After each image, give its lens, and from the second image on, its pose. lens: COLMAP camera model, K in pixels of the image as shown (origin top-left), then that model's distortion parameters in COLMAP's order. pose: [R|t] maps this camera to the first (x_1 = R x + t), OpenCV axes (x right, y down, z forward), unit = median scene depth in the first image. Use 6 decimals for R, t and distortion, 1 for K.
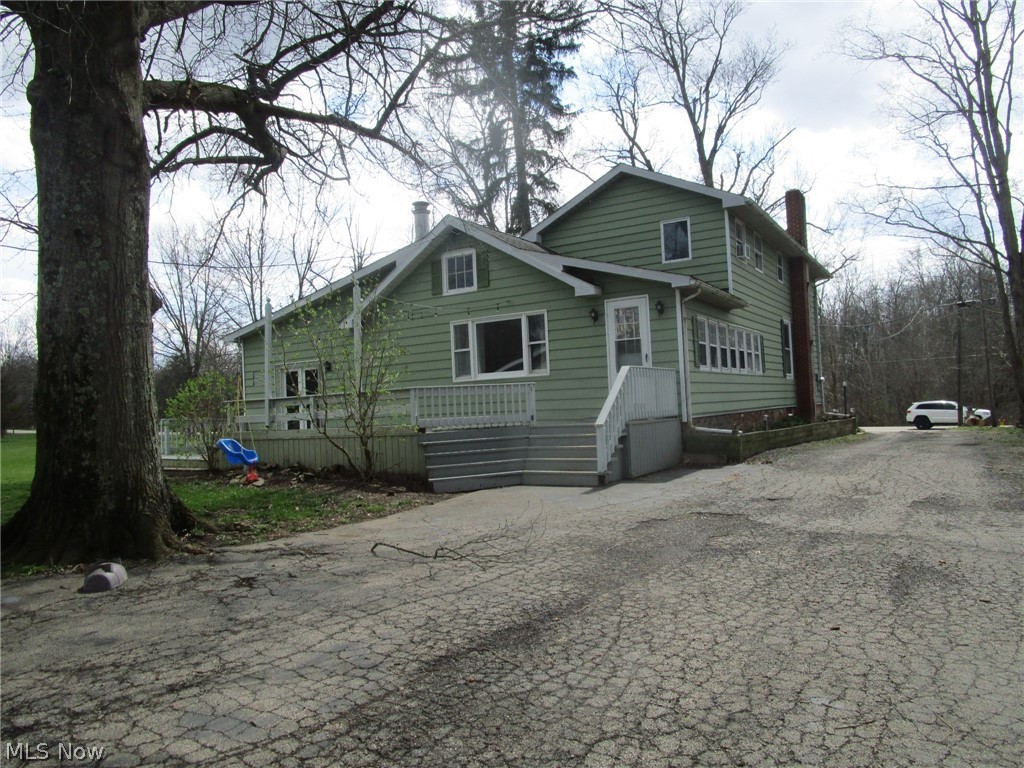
lens RADIAL K [[692.4, 0, 512.0], [0, 692.4, 384.0], [0, 0, 1]] dist [-0.026369, 0.000119]
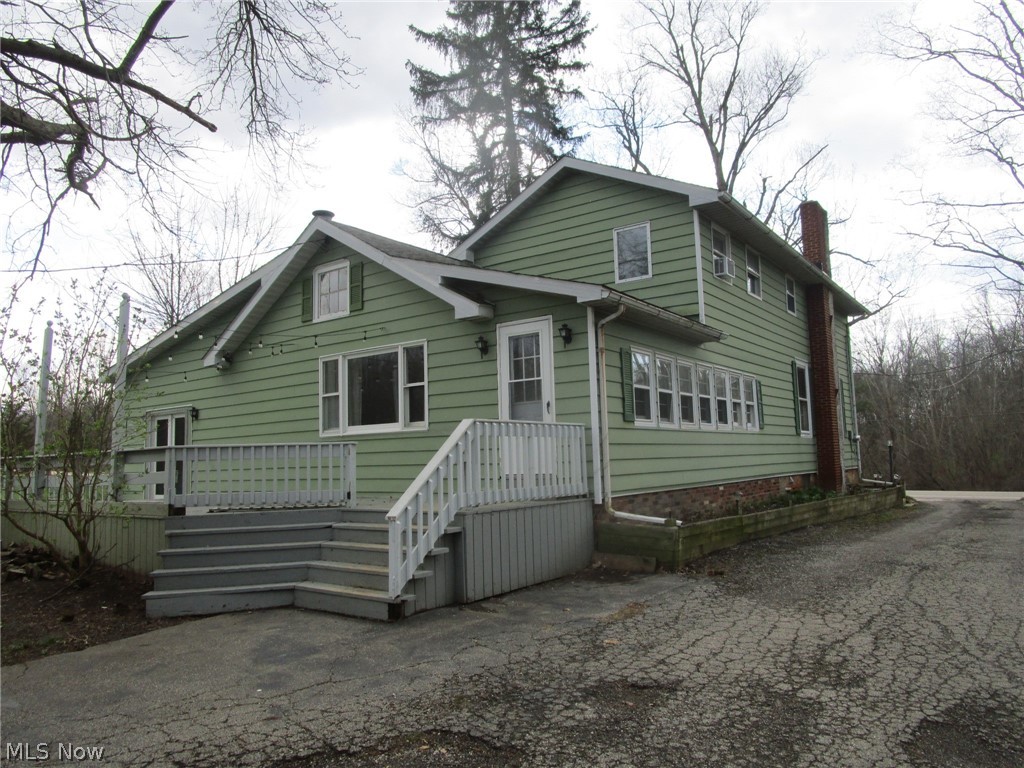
lens RADIAL K [[709.4, 0, 512.0], [0, 709.4, 384.0], [0, 0, 1]] dist [-0.024978, 0.010234]
pose [[0.997791, 0.009818, -0.065703, 0.155959], [-0.014496, 0.997364, -0.071101, -0.007775], [0.064832, 0.071896, 0.995303, 0.227808]]
